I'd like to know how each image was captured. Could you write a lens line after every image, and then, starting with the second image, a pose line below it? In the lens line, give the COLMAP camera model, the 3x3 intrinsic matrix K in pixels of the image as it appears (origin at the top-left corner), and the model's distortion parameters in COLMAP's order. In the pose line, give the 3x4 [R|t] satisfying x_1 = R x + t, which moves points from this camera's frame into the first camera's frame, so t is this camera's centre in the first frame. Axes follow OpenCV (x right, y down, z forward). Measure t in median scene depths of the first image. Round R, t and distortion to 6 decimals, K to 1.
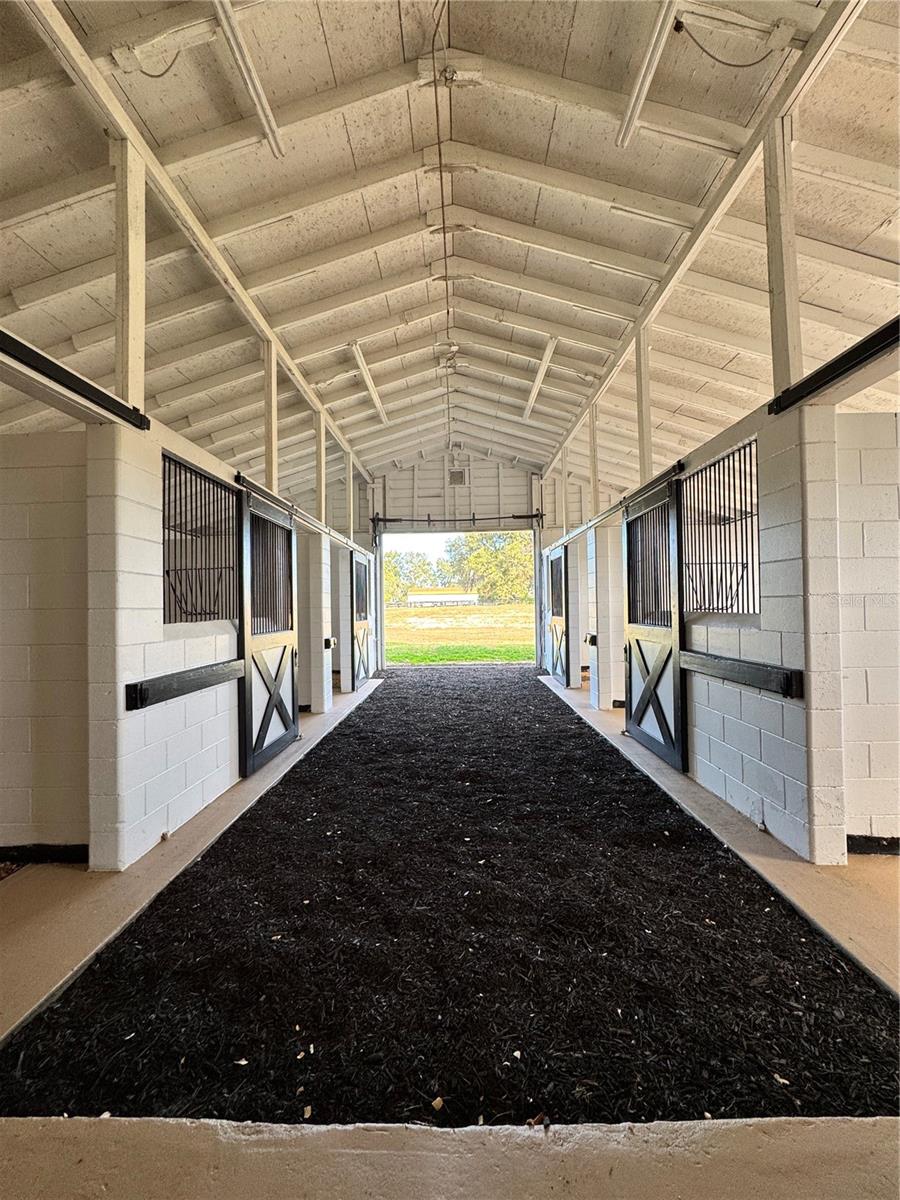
lens RADIAL K [[481.3, 0, 450.2], [0, 481.3, 599.2], [0, 0, 1]] dist [0.000489, 0.000166]
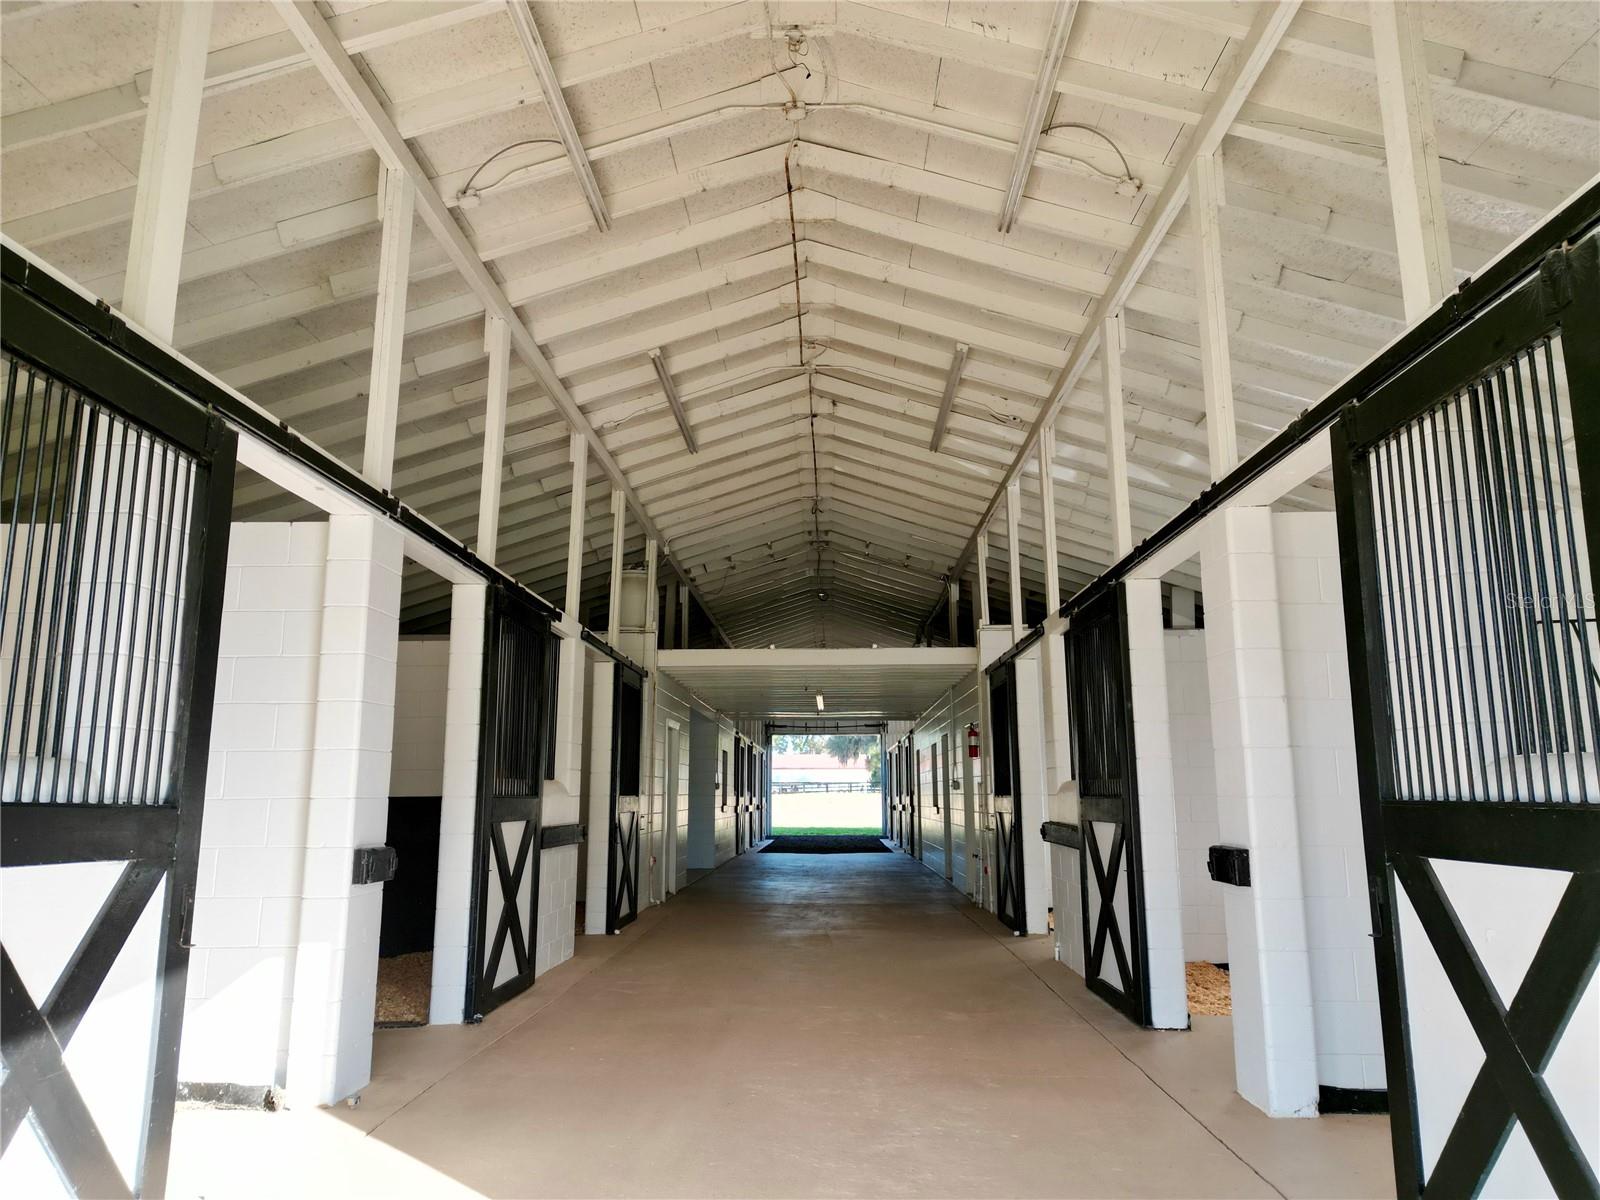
lens RADIAL K [[1103.4, 0, 800.7], [0, 1103.4, 584.1], [0, 0, 1]] dist [0.013402, -0.015044]
pose [[0.999774, 0.016950, -0.012847, -0.032259], [-0.018901, 0.985054, -0.171208, -0.027885], [0.009753, 0.171412, 0.985151, -2.808562]]
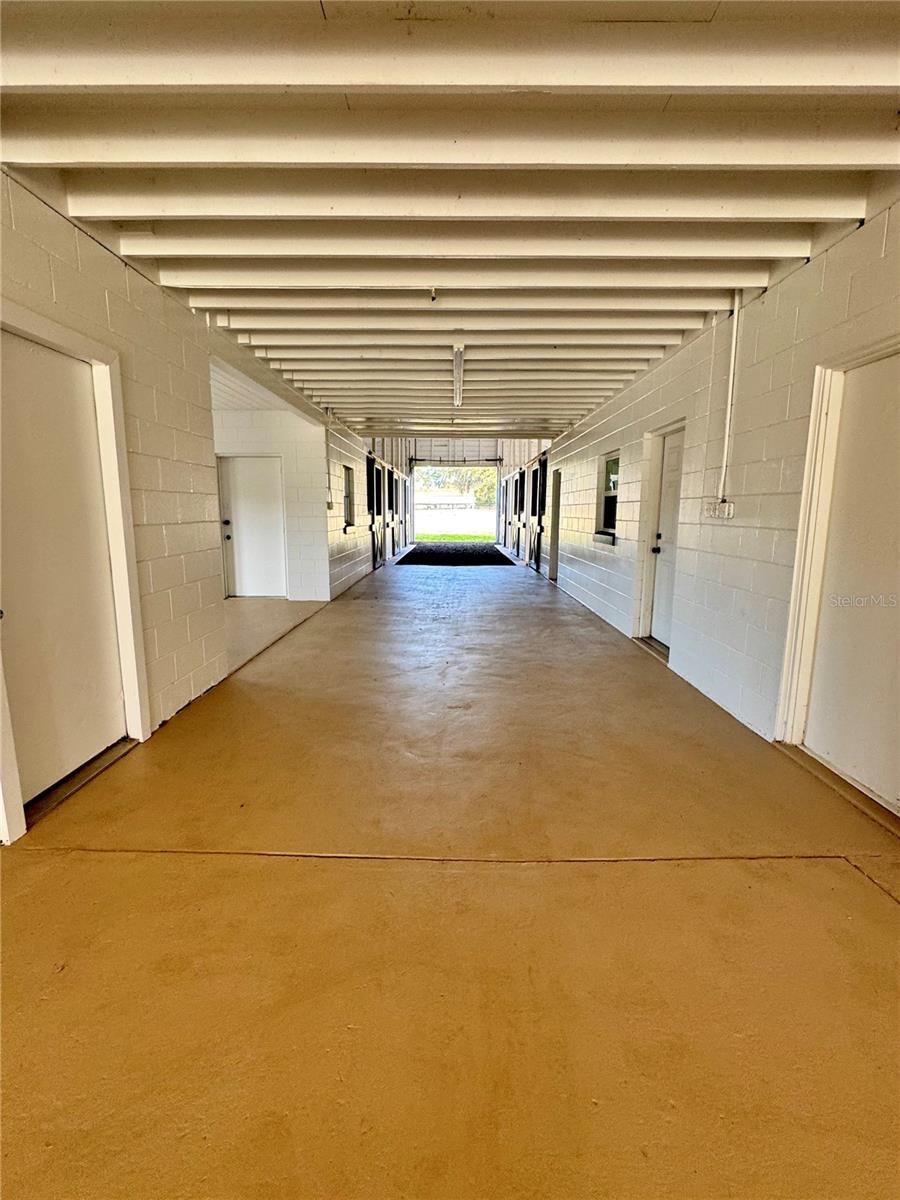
lens RADIAL K [[556.4, 0, 451.6], [0, 556.4, 588.7], [0, 0, 1]] dist [0.000215, -0.000167]
pose [[0.999549, 0.024573, 0.017254, -0.032653], [-0.026967, 0.987388, 0.156005, -0.017071], [-0.013203, -0.156400, 0.987606, -1.463468]]
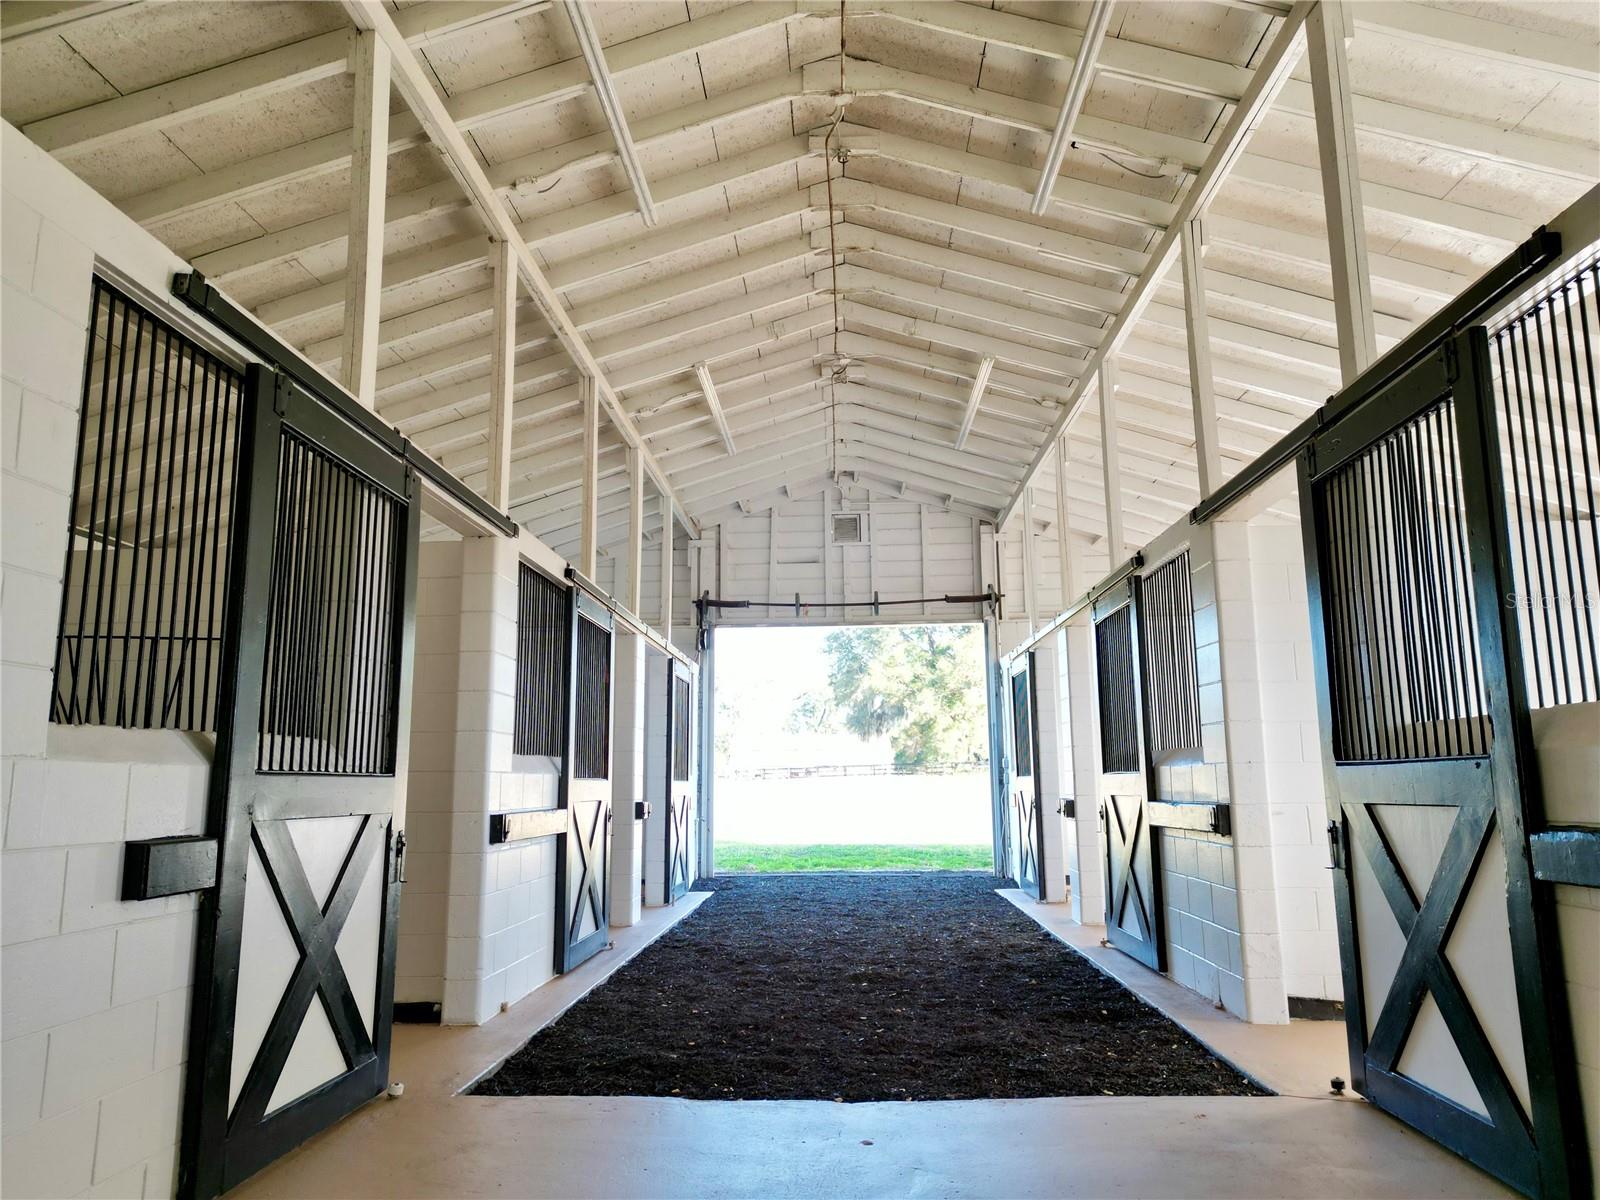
lens RADIAL K [[1103.4, 0, 798.5], [0, 1103.4, 589.0], [0, 0, 1]] dist [0.013402, -0.015044]
pose [[0.999614, 0.003719, -0.027528, -0.009332], [-0.007935, 0.987936, -0.154660, 0.022924], [0.026620, 0.154819, 0.987584, -0.350982]]
